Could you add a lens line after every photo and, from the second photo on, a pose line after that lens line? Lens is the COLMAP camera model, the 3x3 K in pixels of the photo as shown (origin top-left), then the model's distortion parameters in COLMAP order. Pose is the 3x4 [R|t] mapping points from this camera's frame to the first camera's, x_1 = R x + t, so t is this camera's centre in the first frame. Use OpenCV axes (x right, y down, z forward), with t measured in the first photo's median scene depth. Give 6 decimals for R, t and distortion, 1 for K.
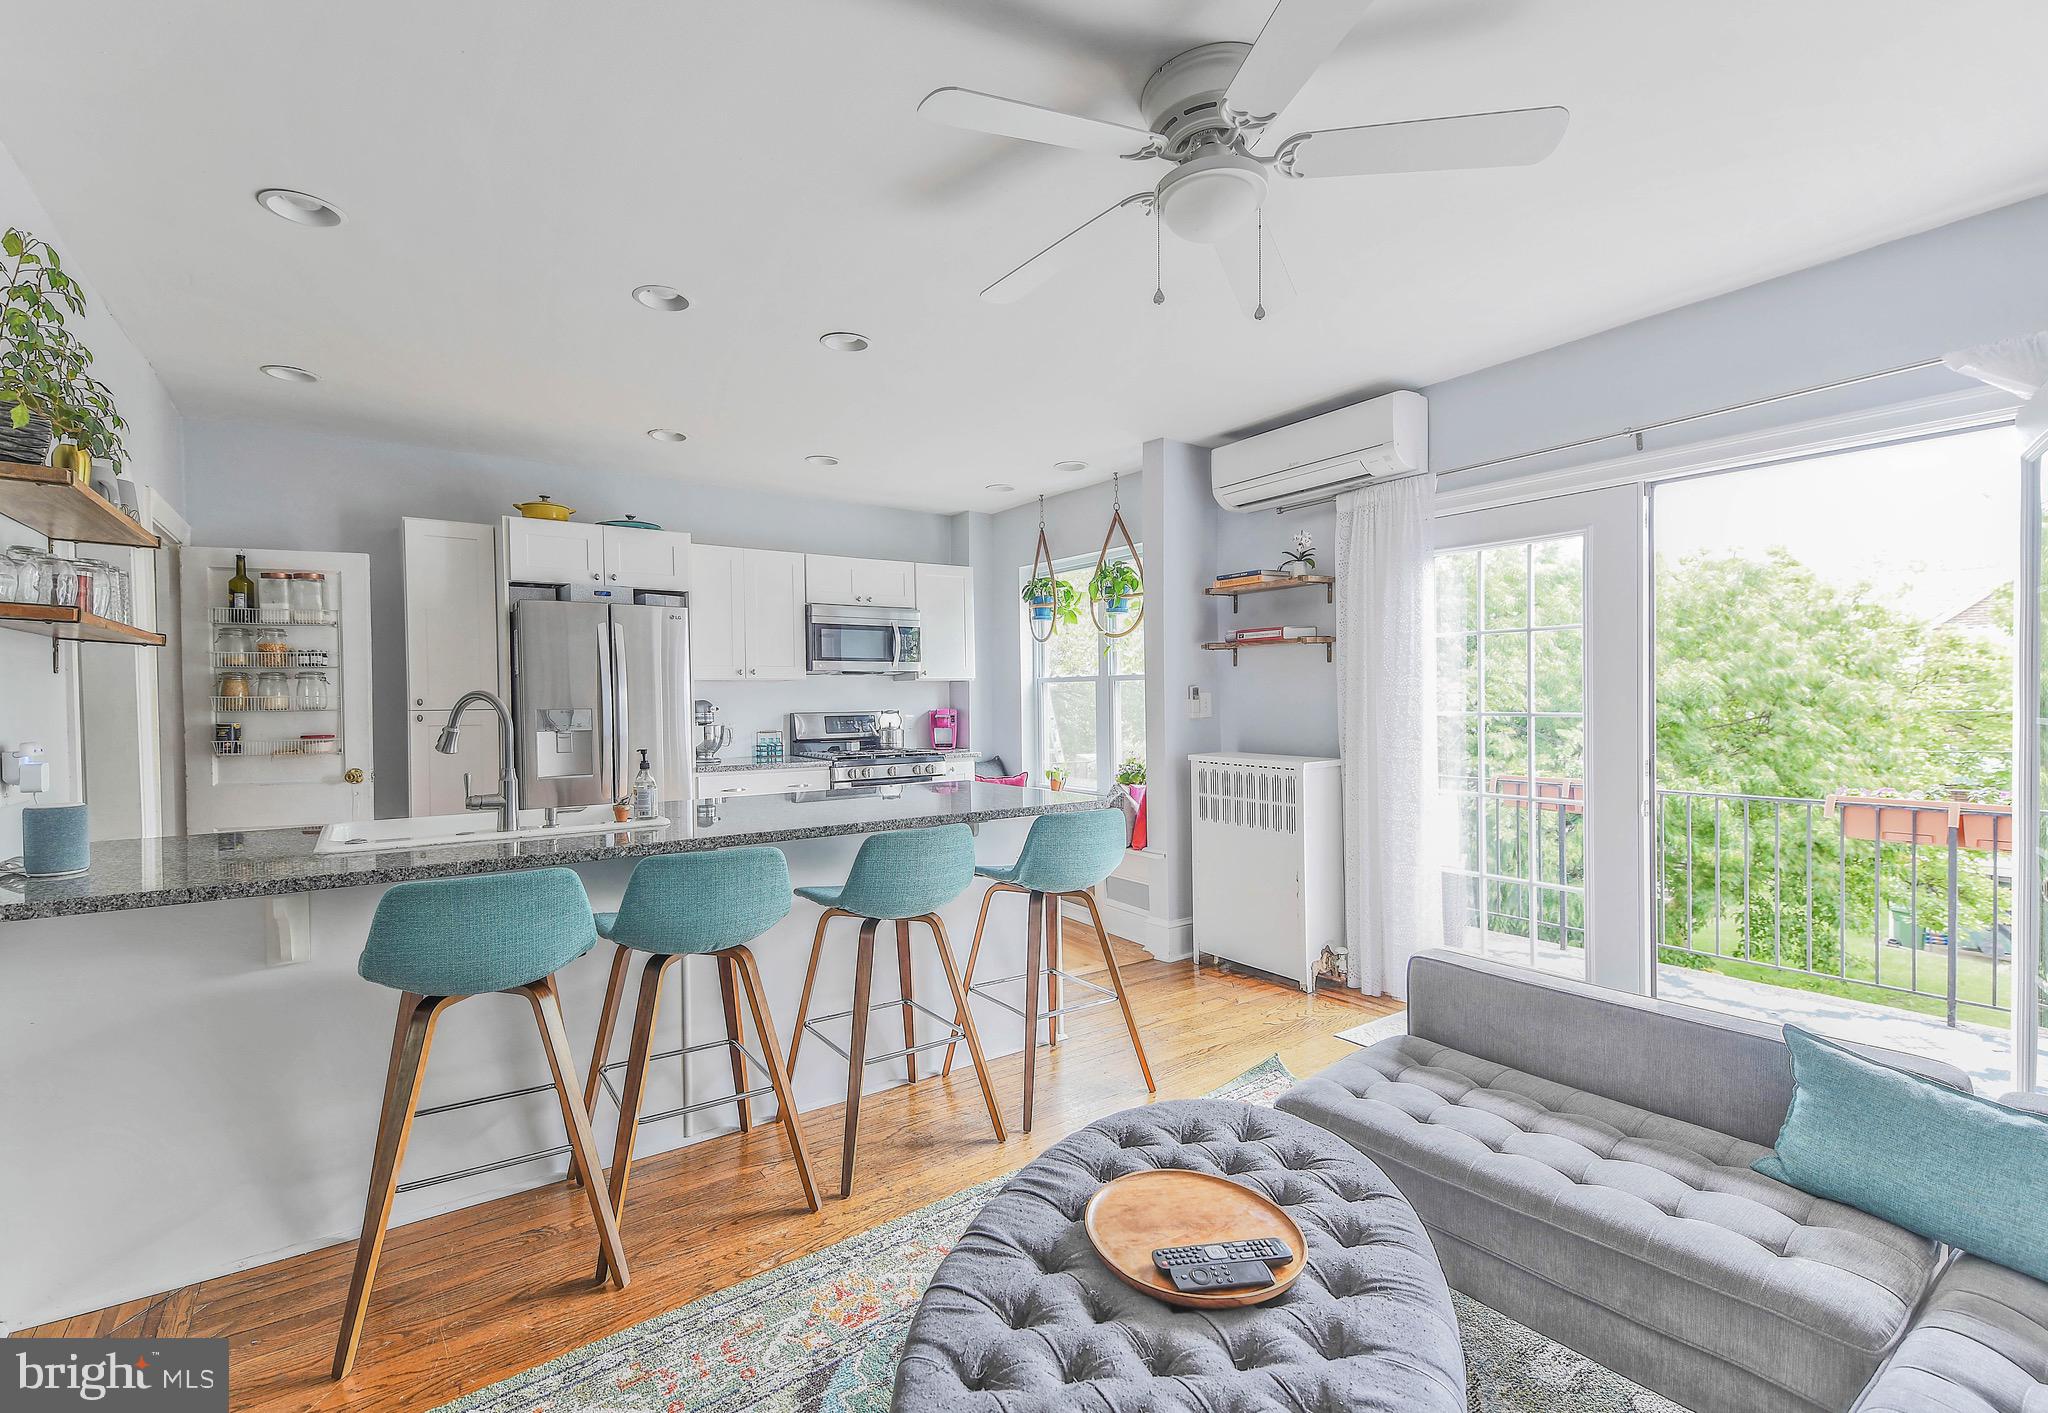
lens RADIAL K [[897.3, 0, 963.0], [0, 897.3, 719.3], [0, 0, 1]] dist [0.024450, 0.000027]
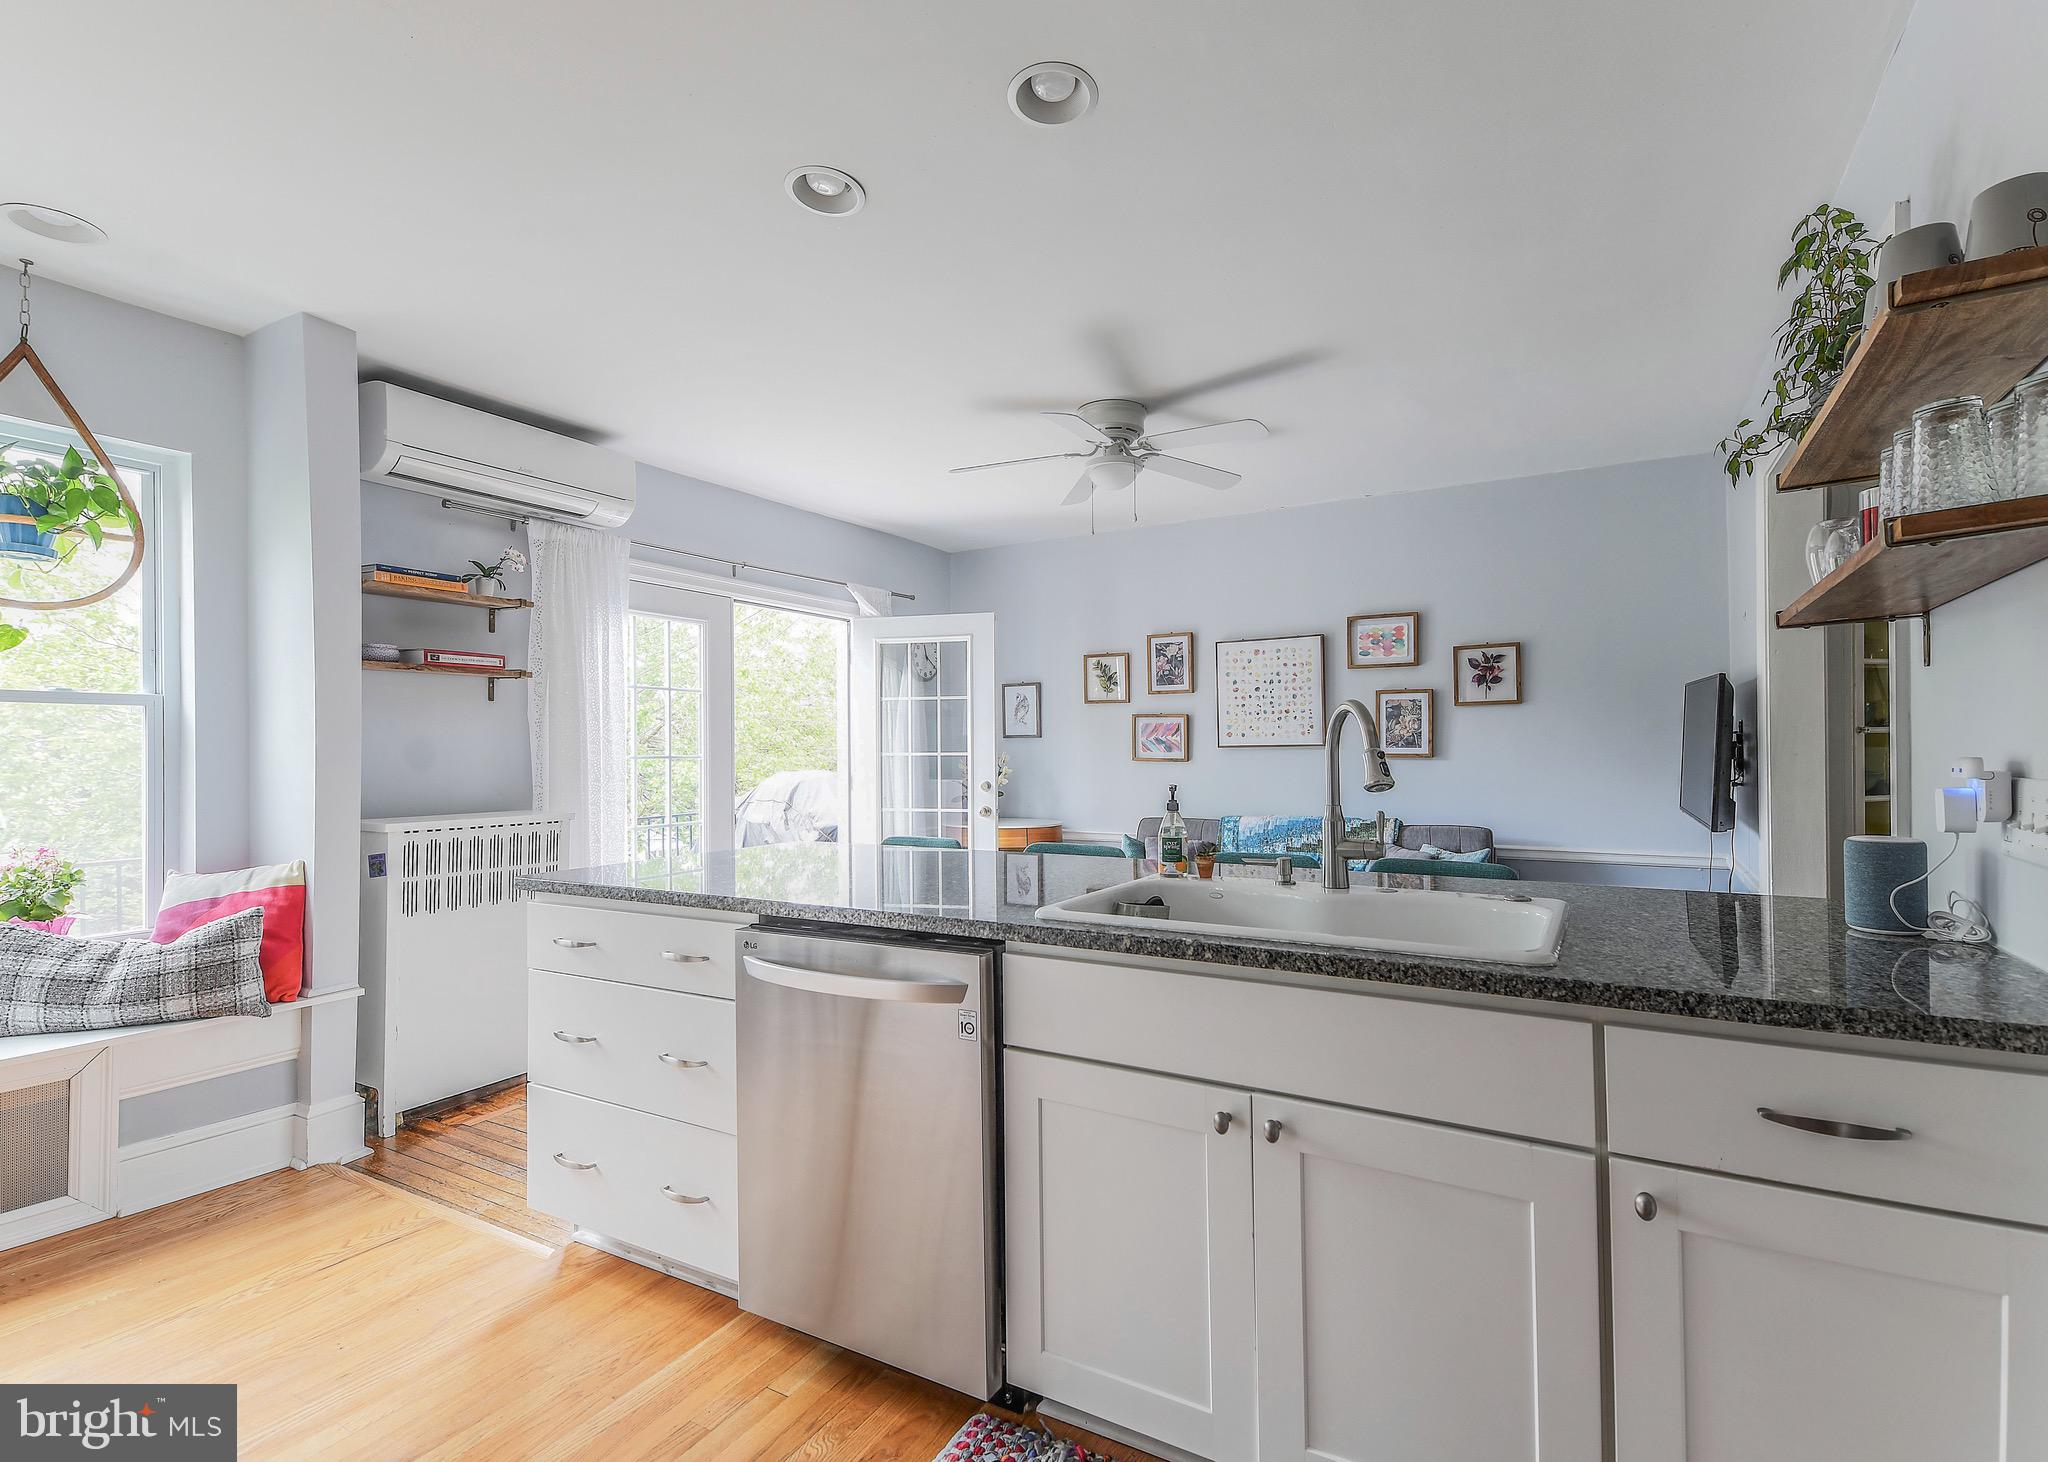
lens RADIAL K [[923.2, 0, 1078.3], [0, 923.2, 749.0], [0, 0, 1]] dist [0.032266, -0.008847]
pose [[-0.478134, 0.012678, 0.878195, -0.607496], [0.035404, 0.999361, 0.004849, -0.001424], [-0.877573, 0.033410, -0.478278, 0.882130]]
